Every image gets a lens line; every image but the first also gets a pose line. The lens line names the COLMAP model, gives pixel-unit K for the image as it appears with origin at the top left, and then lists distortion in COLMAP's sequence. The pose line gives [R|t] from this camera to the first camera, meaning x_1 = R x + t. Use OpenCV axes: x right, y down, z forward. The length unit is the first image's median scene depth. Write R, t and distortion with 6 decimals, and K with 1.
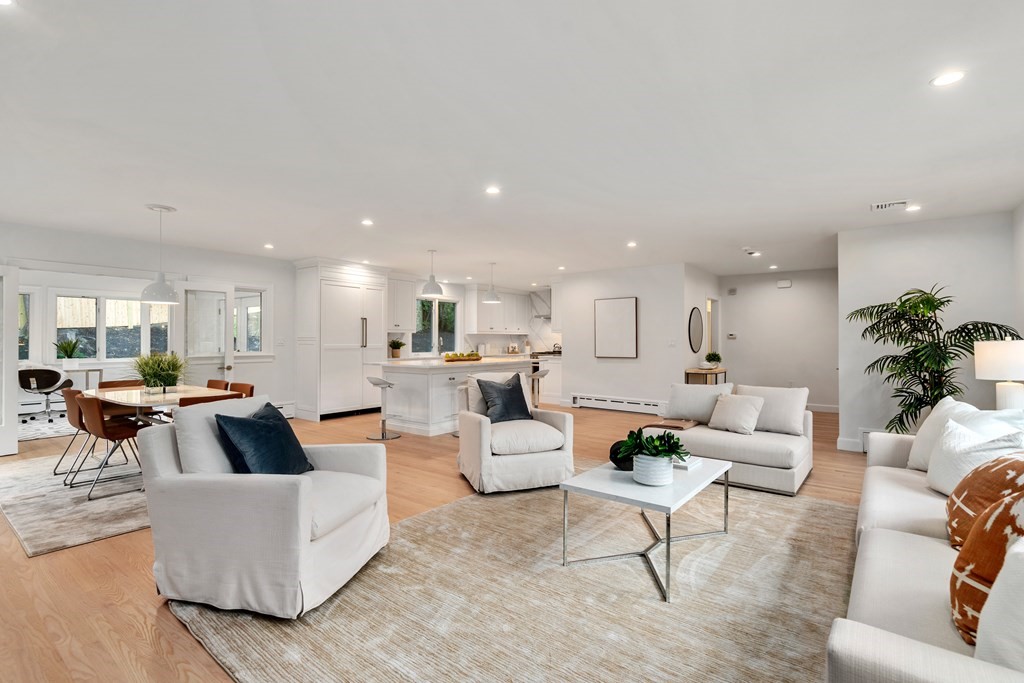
lens RADIAL K [[475.2, 0, 503.4], [0, 475.2, 340.7], [0, 0, 1]] dist [0.007747, -0.000956]
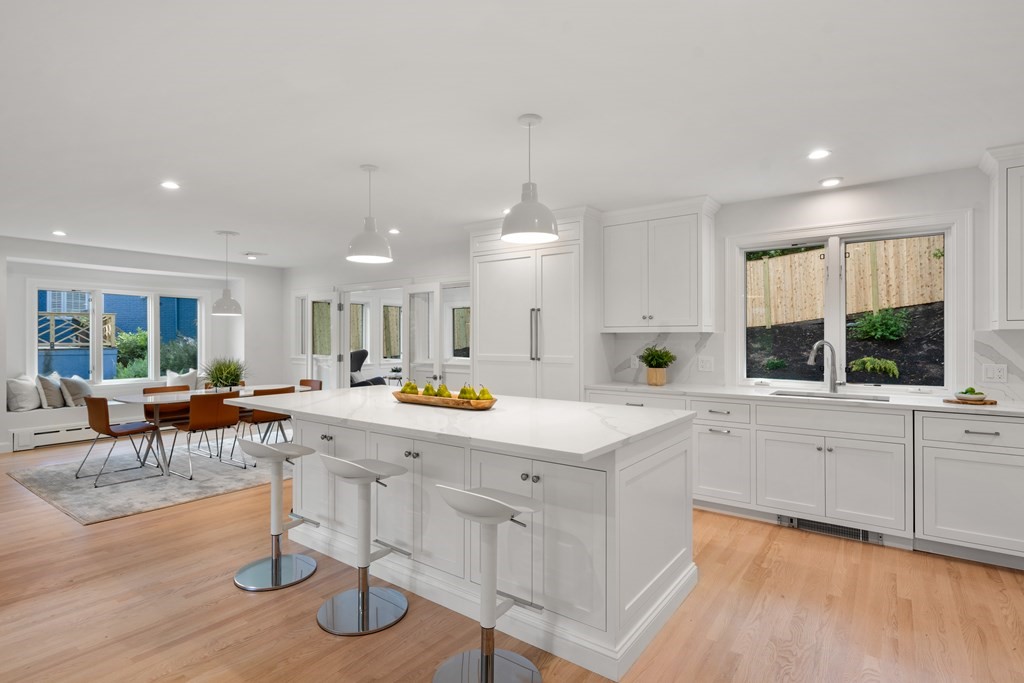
lens RADIAL K [[518.3, 0, 508.8], [0, 518.3, 338.4], [0, 0, 1]] dist [-0.001327, 0.002247]
pose [[0.025895, -0.001368, -0.999664, 0.270896], [-0.000491, 0.999999, -0.001381, -0.009770], [0.999665, 0.000527, 0.025895, 0.803186]]
